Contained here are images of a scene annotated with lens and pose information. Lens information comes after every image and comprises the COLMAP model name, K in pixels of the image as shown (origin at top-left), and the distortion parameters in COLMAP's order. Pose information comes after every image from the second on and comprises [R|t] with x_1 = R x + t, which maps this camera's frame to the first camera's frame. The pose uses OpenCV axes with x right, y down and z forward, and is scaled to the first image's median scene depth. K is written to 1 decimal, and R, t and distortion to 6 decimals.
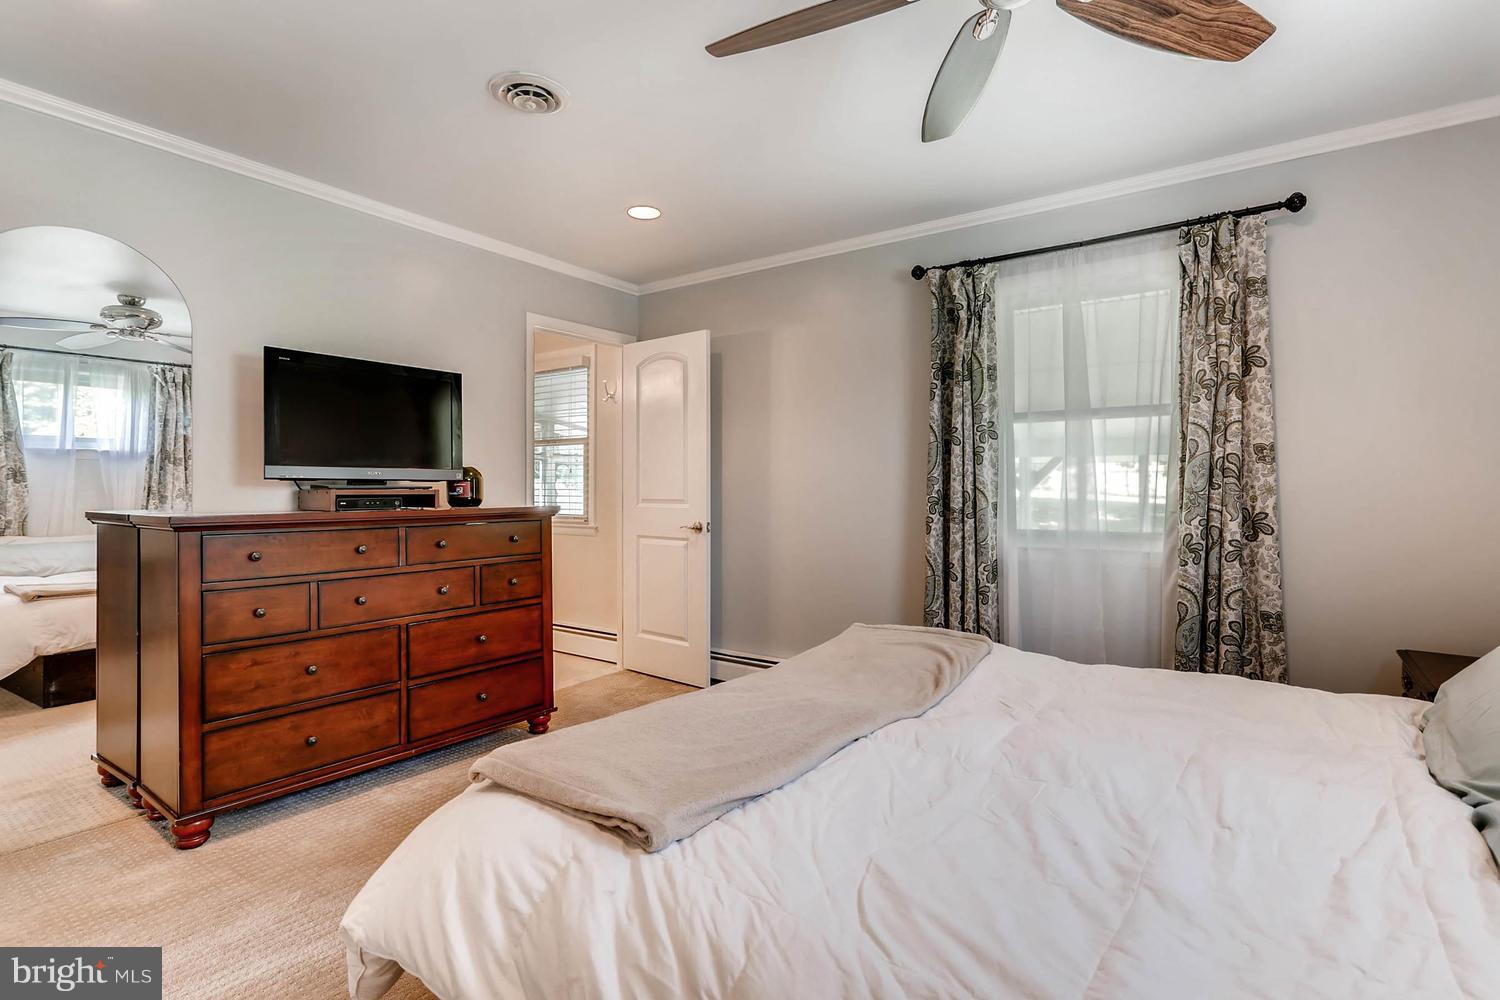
lens RADIAL K [[717.2, 0, 753.7], [0, 717.2, 491.6], [0, 0, 1]] dist [-0.002294, 0.000705]
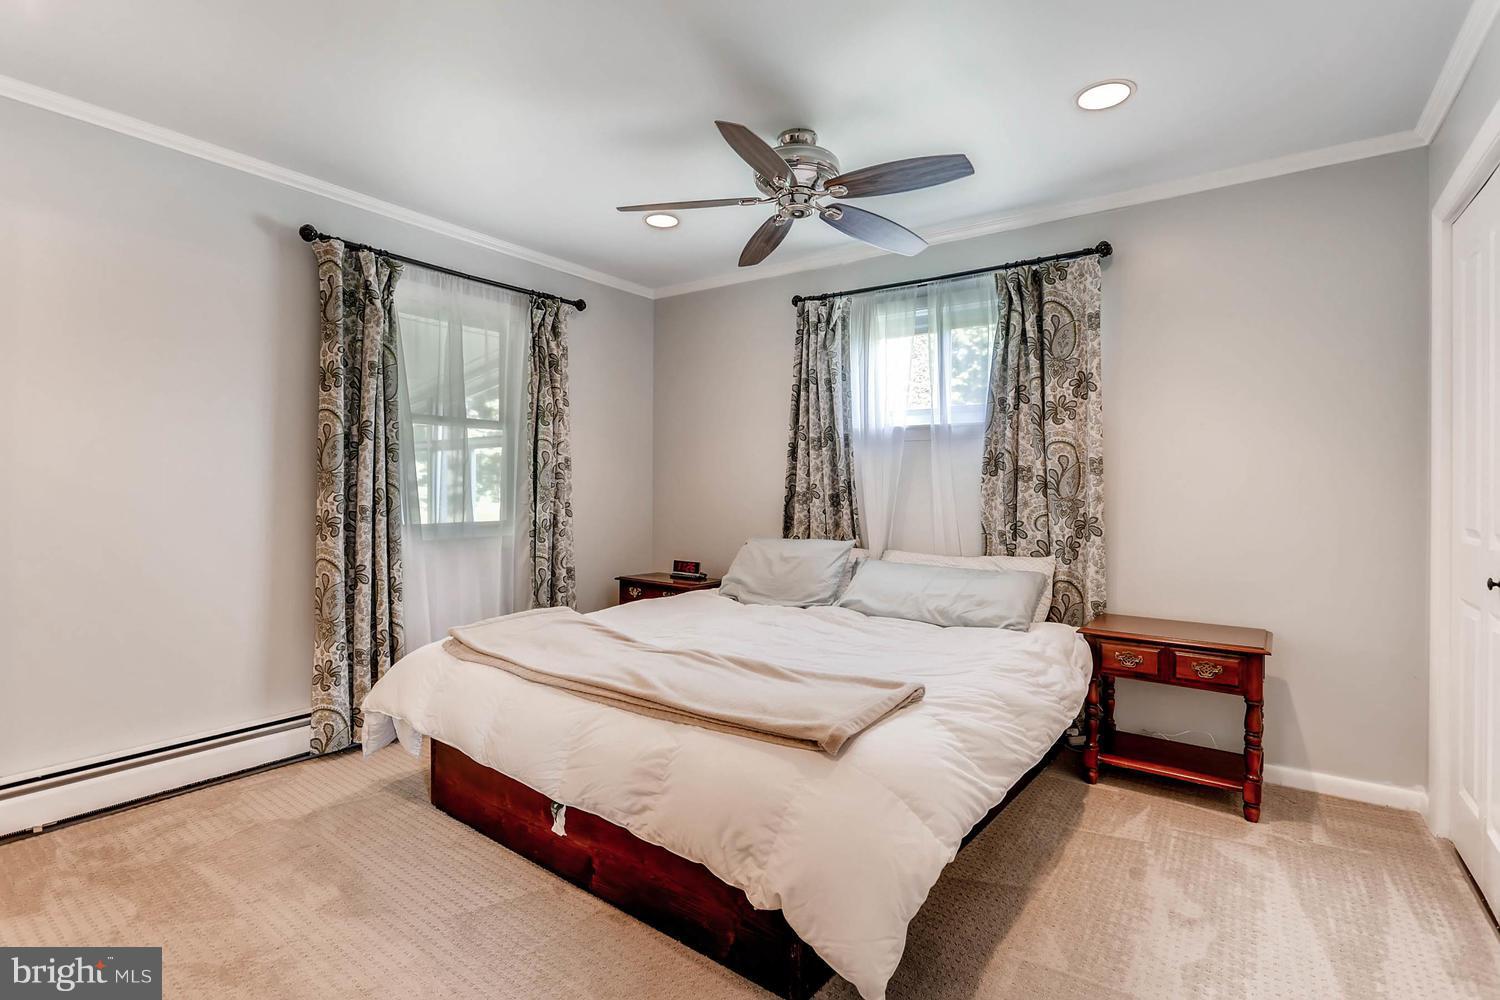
lens RADIAL K [[717.2, 0, 753.7], [0, 717.2, 491.6], [0, 0, 1]] dist [-0.002294, 0.000705]
pose [[0.001390, -0.007031, 0.999974, -0.723142], [-0.006553, 0.999954, 0.007040, -0.006352], [-0.999978, -0.006562, 0.001344, 0.537374]]
